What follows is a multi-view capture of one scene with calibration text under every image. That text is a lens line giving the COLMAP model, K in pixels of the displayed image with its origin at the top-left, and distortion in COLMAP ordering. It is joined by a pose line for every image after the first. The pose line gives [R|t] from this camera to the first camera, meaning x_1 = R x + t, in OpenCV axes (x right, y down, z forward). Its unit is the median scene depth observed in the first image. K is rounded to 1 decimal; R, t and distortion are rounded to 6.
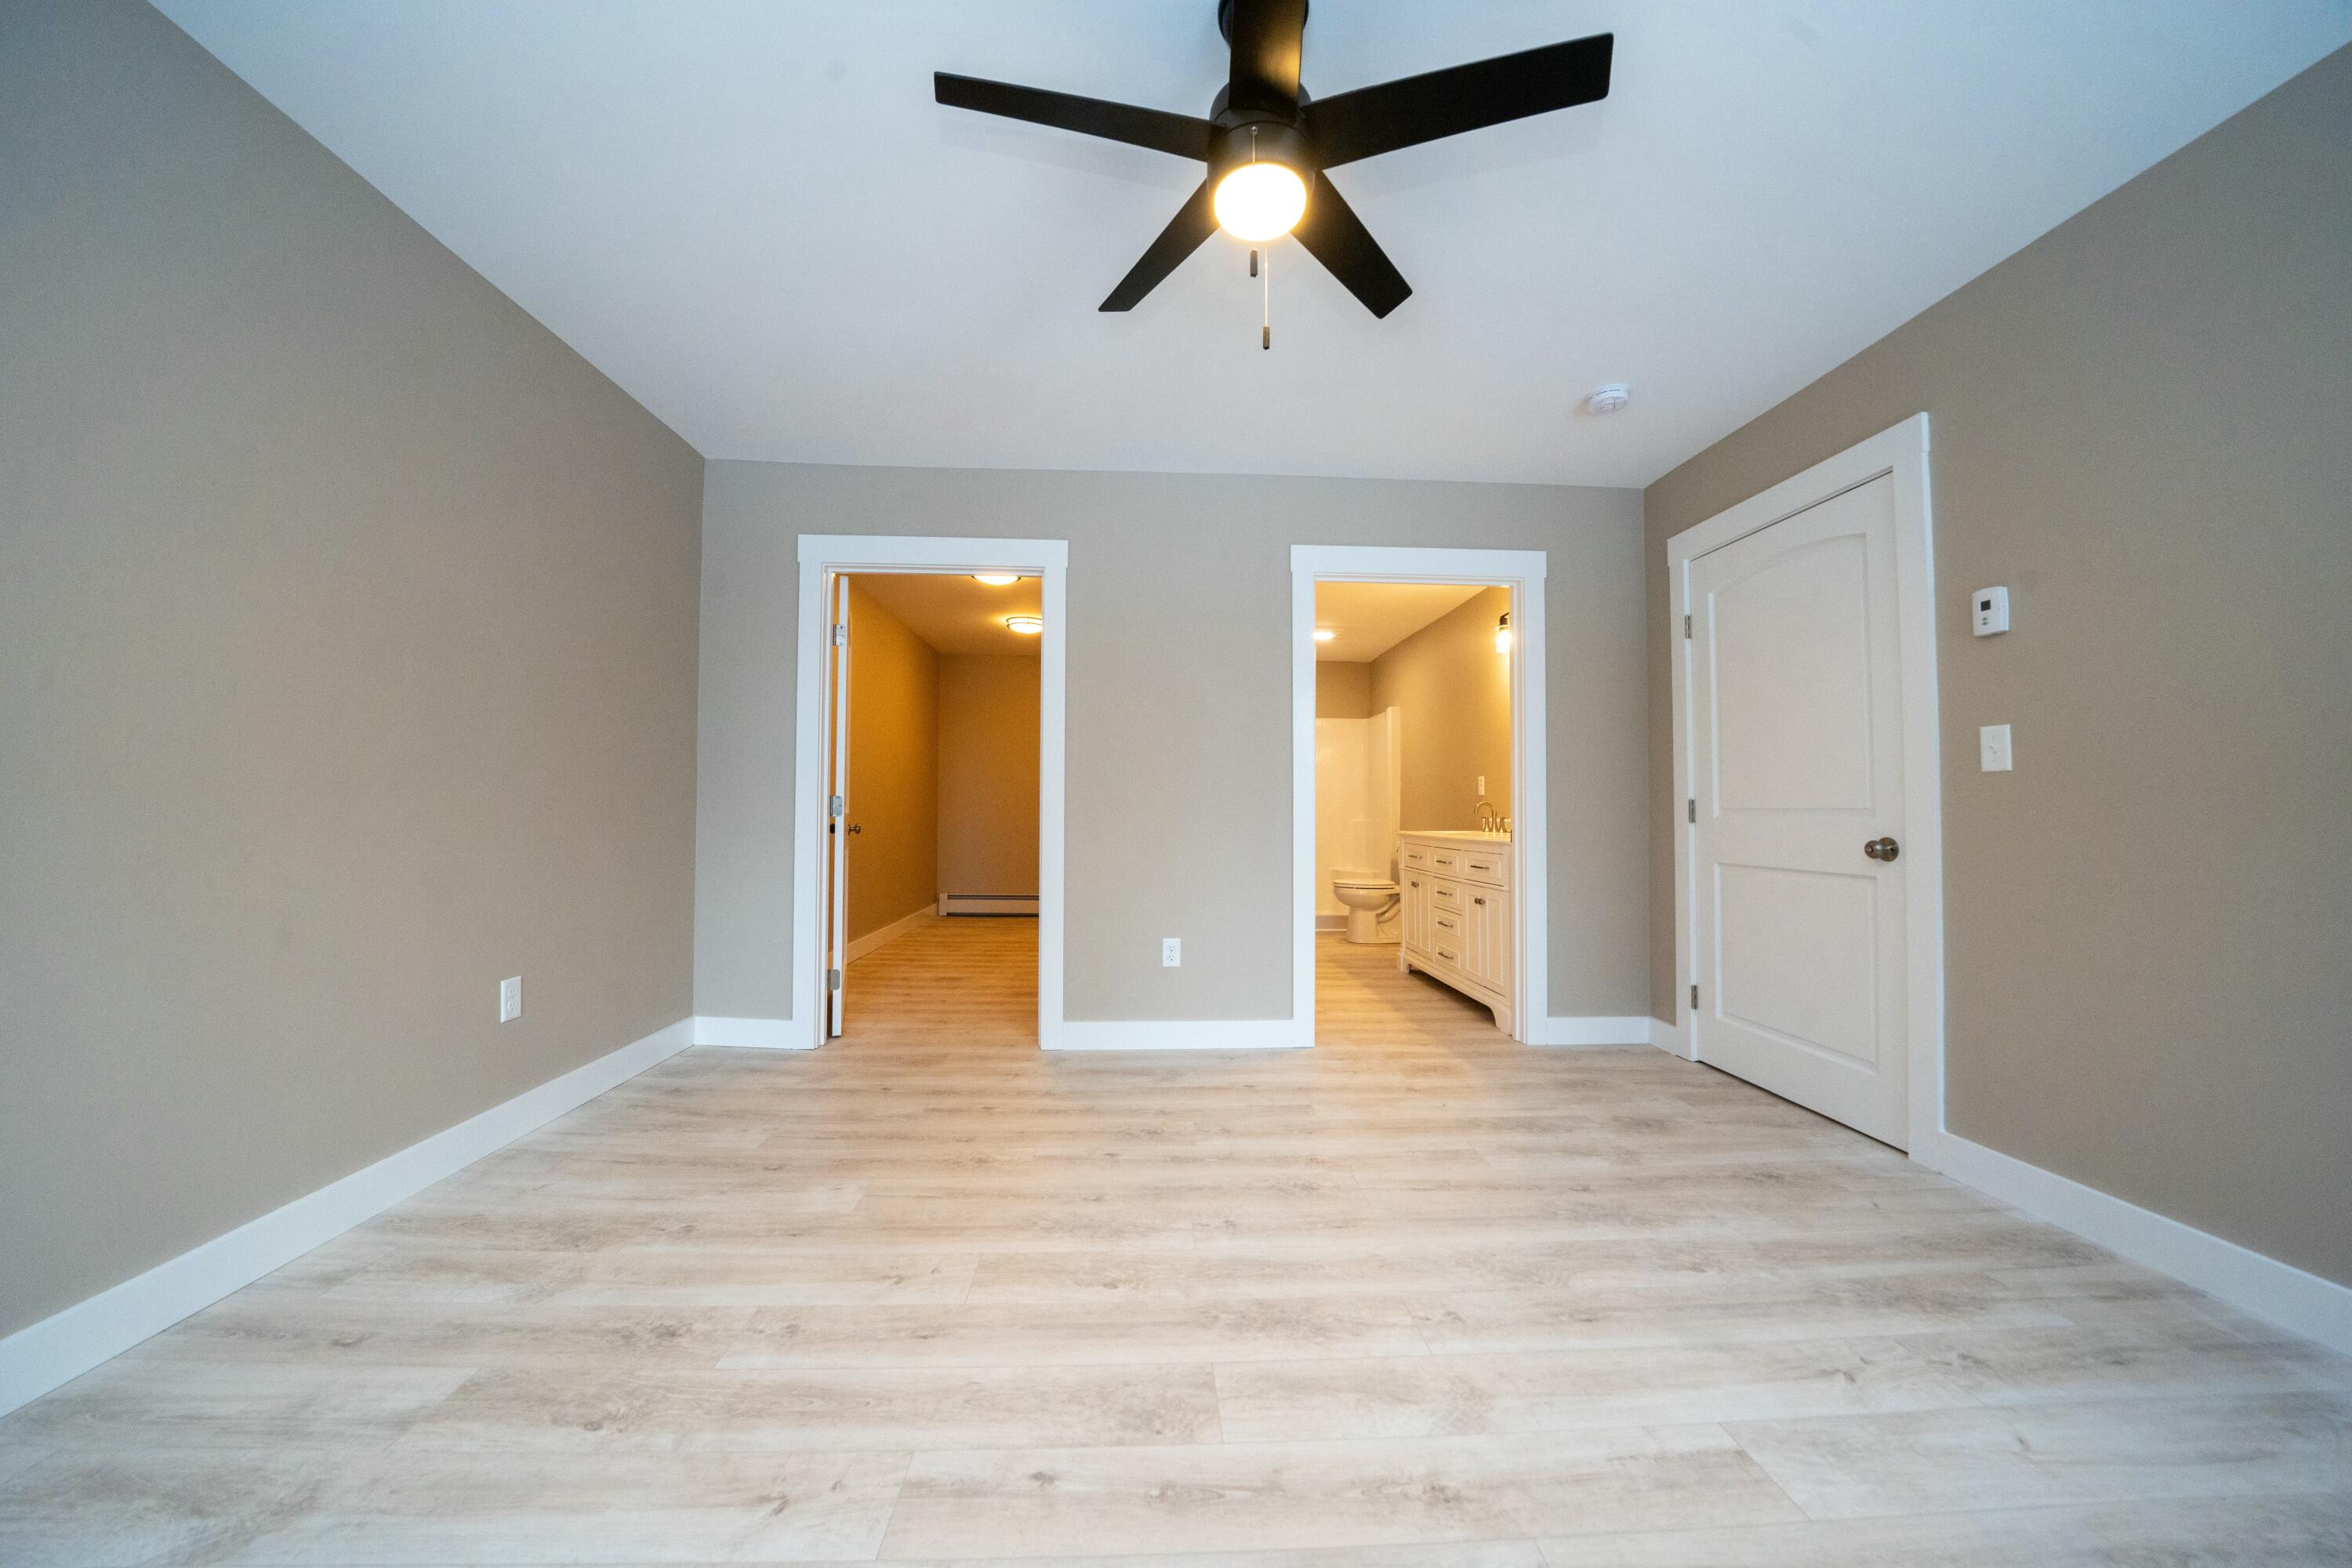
lens RADIAL K [[831.2, 0, 1176.3], [0, 831.2, 790.6], [0, 0, 1]] dist [-0.025963, 0.000128]
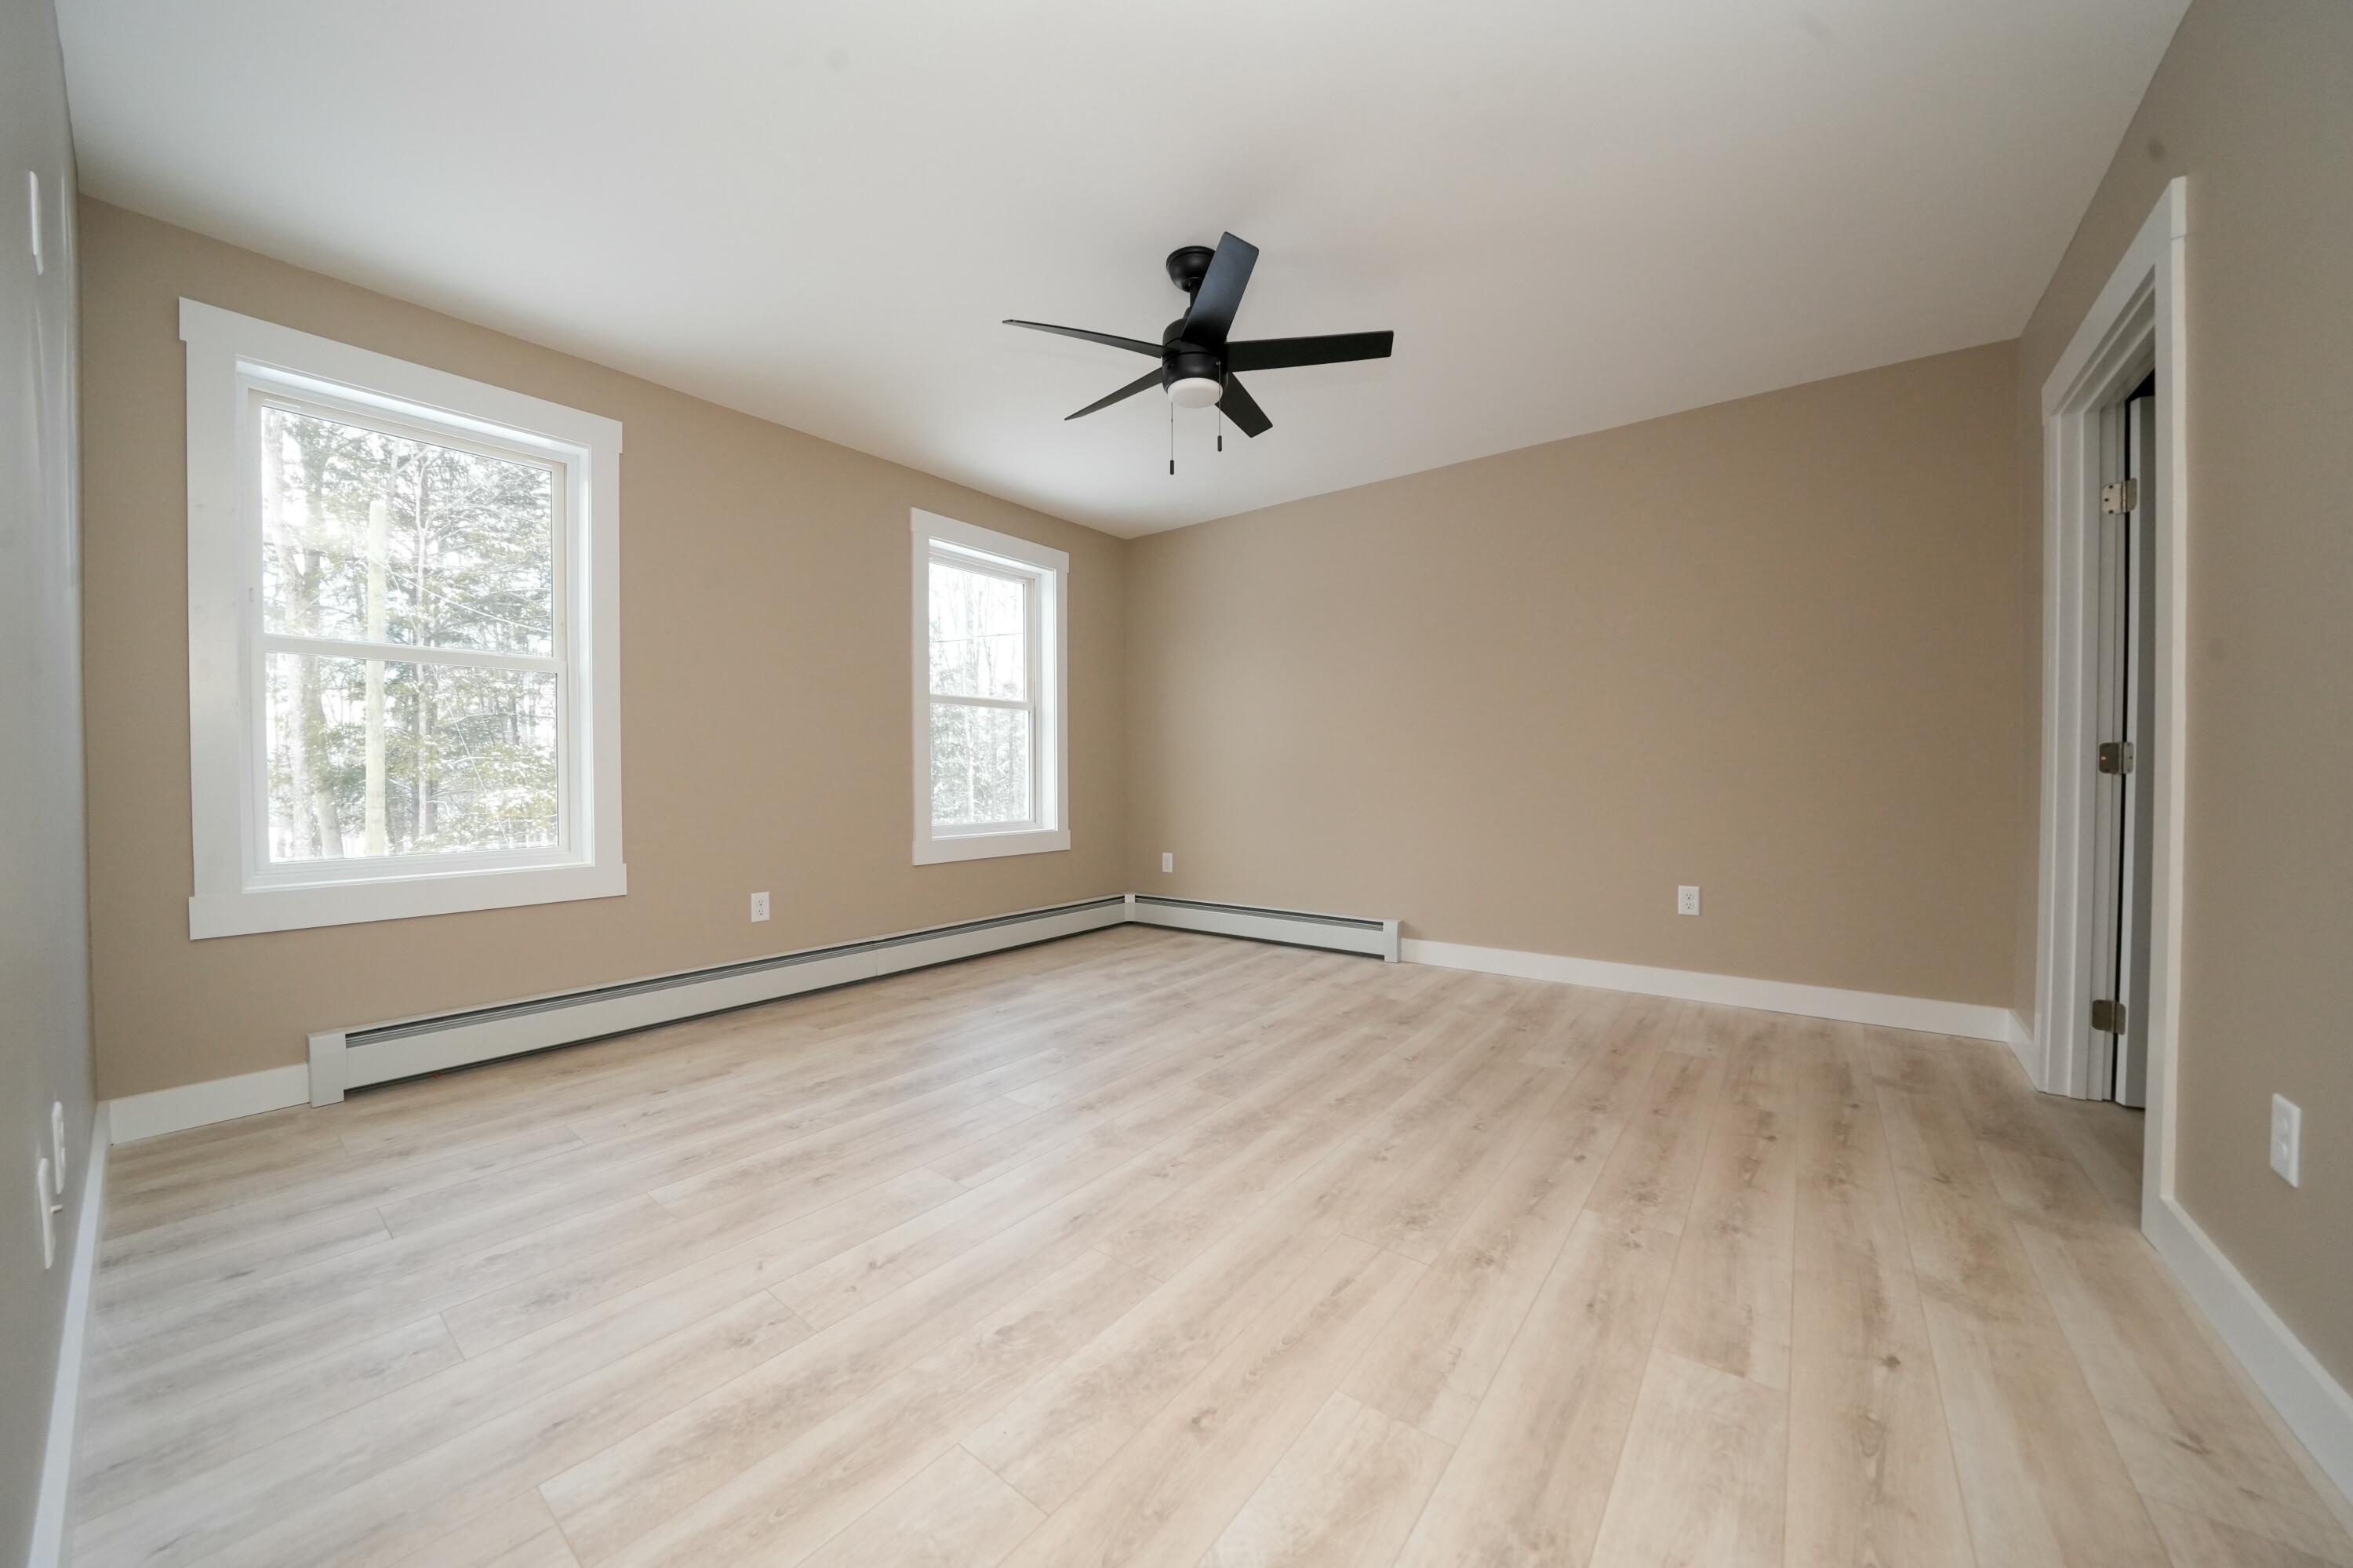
lens RADIAL K [[831.6, 0, 1176.8], [0, 831.6, 790.6], [0, 0, 1]] dist [-0.025963, 0.000128]
pose [[-0.658196, 0.009844, -0.752782, 0.819932], [0.016026, 0.999871, -0.000938, 0.043784], [0.752676, -0.012681, -0.658269, 1.207411]]
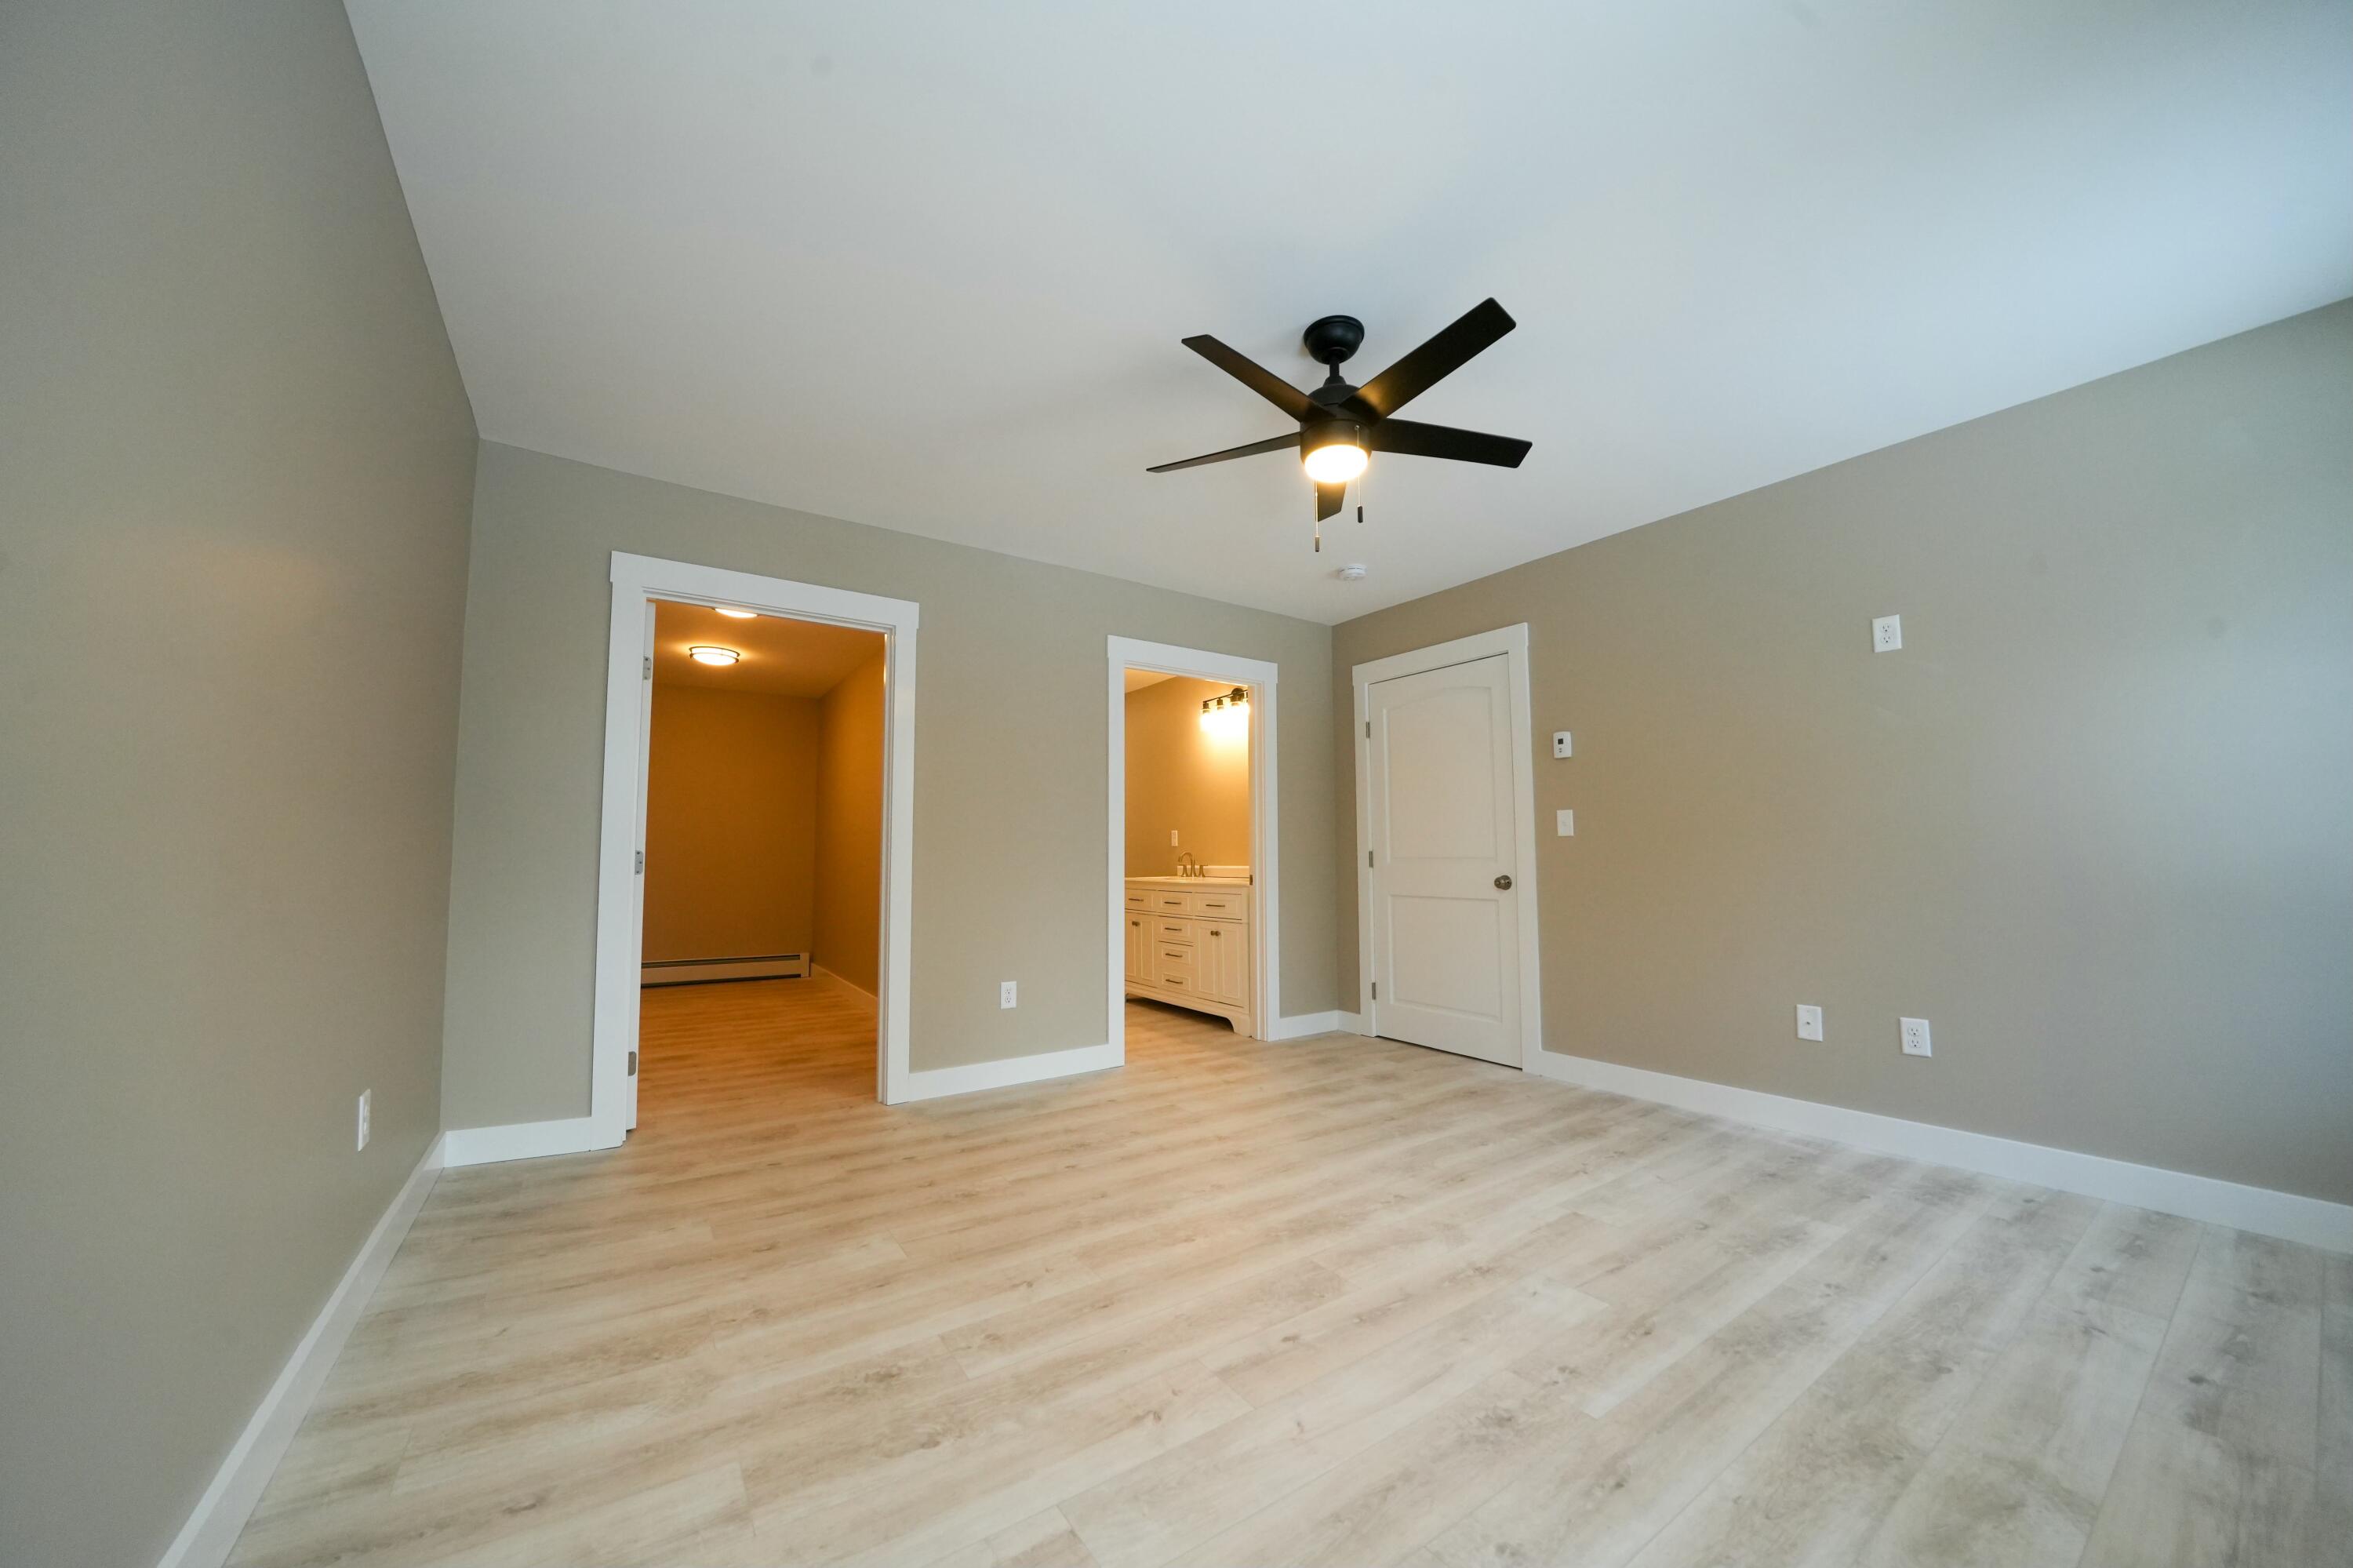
lens RADIAL K [[833.9, 0, 1205.1], [0, 833.9, 799.4], [0, 0, 1]] dist [-0.026013, -0.000047]
pose [[0.841198, 0.028892, 0.539954, -0.534667], [-0.004681, 0.998923, -0.046156, -0.014560], [-0.540706, 0.036299, 0.840428, -0.079590]]
